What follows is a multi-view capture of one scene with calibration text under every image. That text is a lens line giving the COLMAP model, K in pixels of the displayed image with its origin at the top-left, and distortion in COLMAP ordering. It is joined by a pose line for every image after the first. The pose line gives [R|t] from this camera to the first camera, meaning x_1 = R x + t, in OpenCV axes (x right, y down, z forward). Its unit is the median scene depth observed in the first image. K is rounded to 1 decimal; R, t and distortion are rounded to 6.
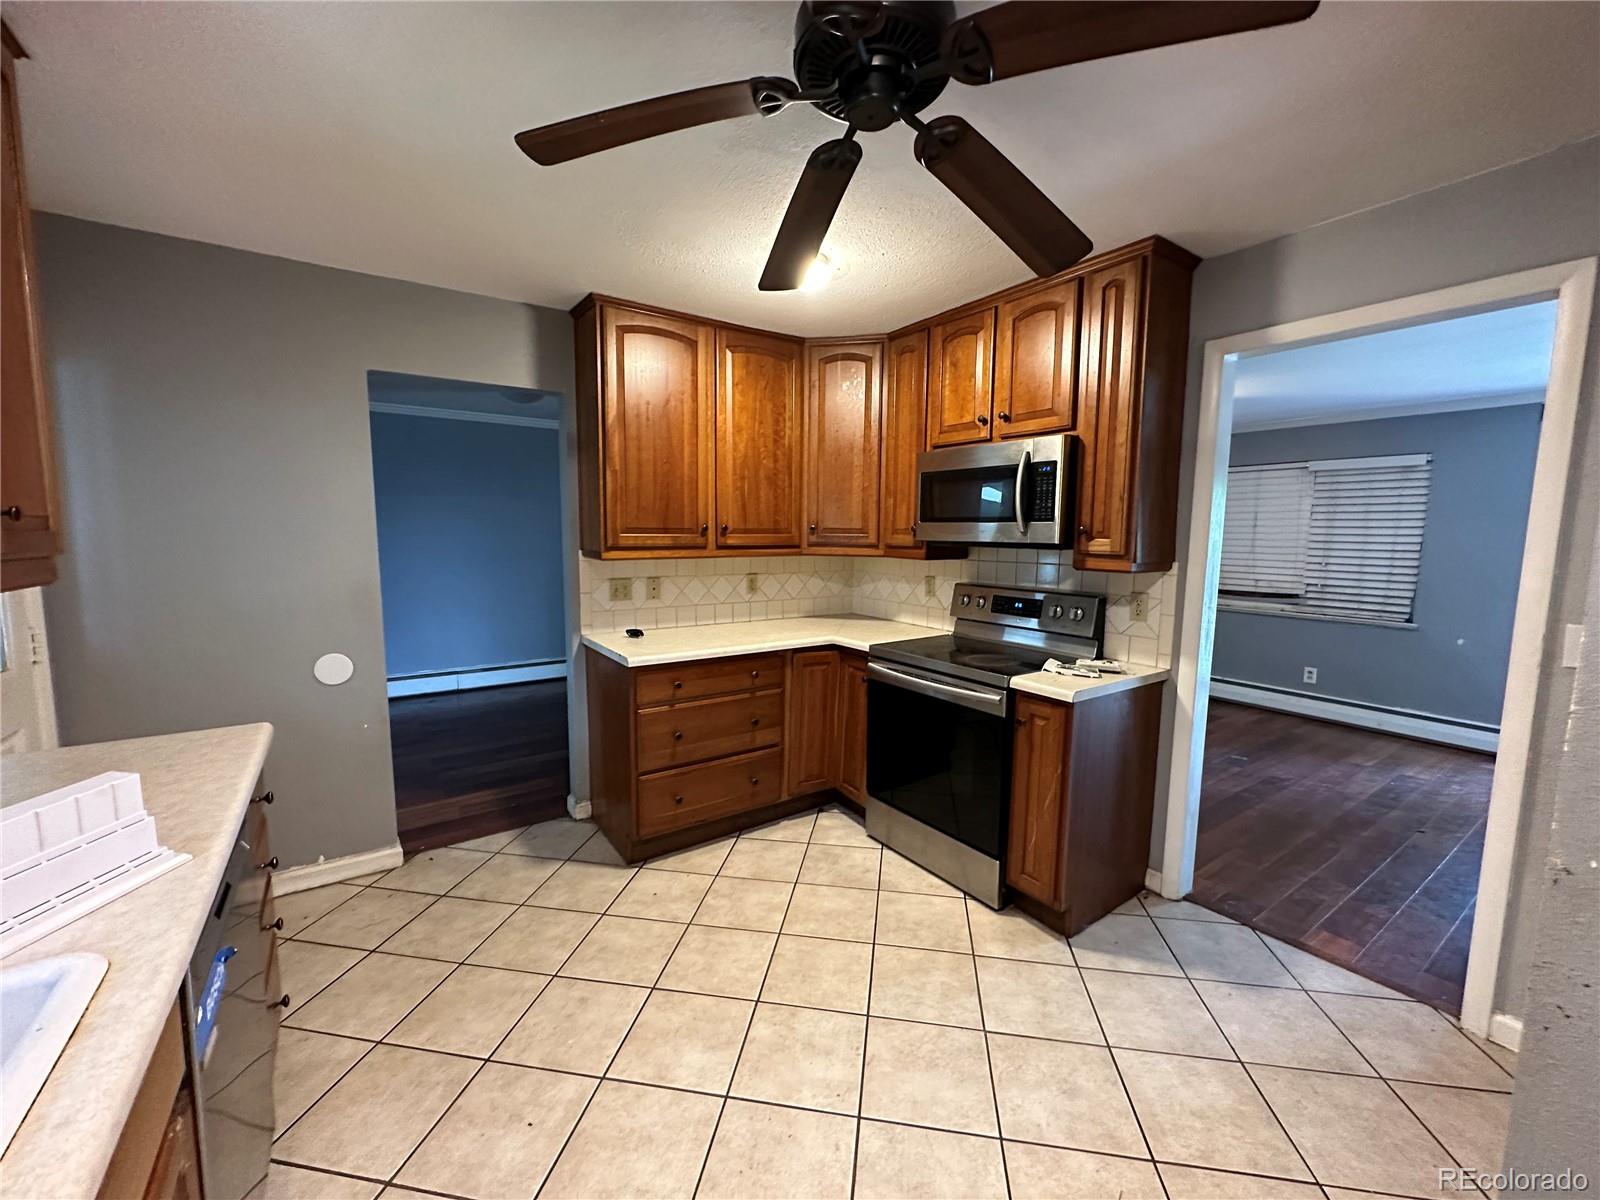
lens RADIAL K [[637.7, 0, 796.9], [0, 637.7, 598.1], [0, 0, 1]] dist [-0.001101, 0.000117]
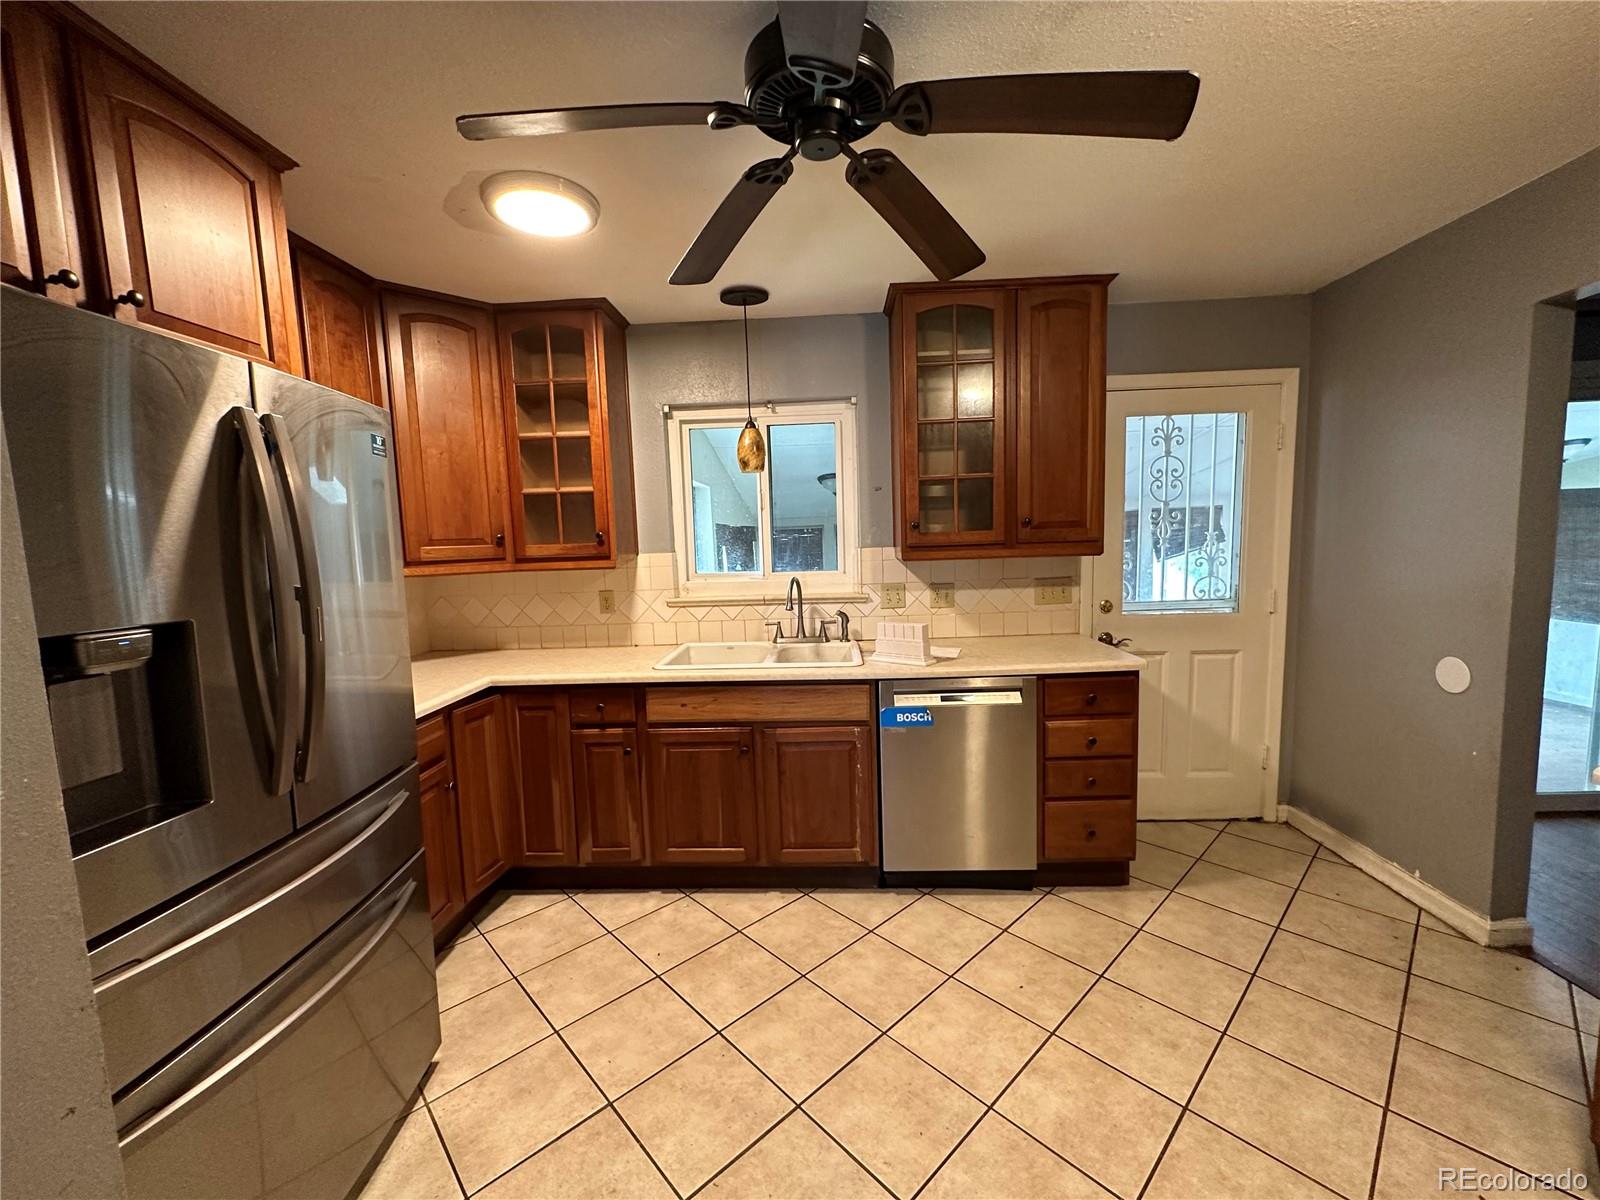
lens RADIAL K [[637.7, 0, 807.7], [0, 637.7, 595.2], [0, 0, 1]] dist [-0.001101, 0.000117]
pose [[-0.594860, 0.085655, -0.799253, 0.529668], [-0.058828, 0.987001, 0.149559, -0.082033], [0.801674, 0.135985, -0.582089, 0.853050]]
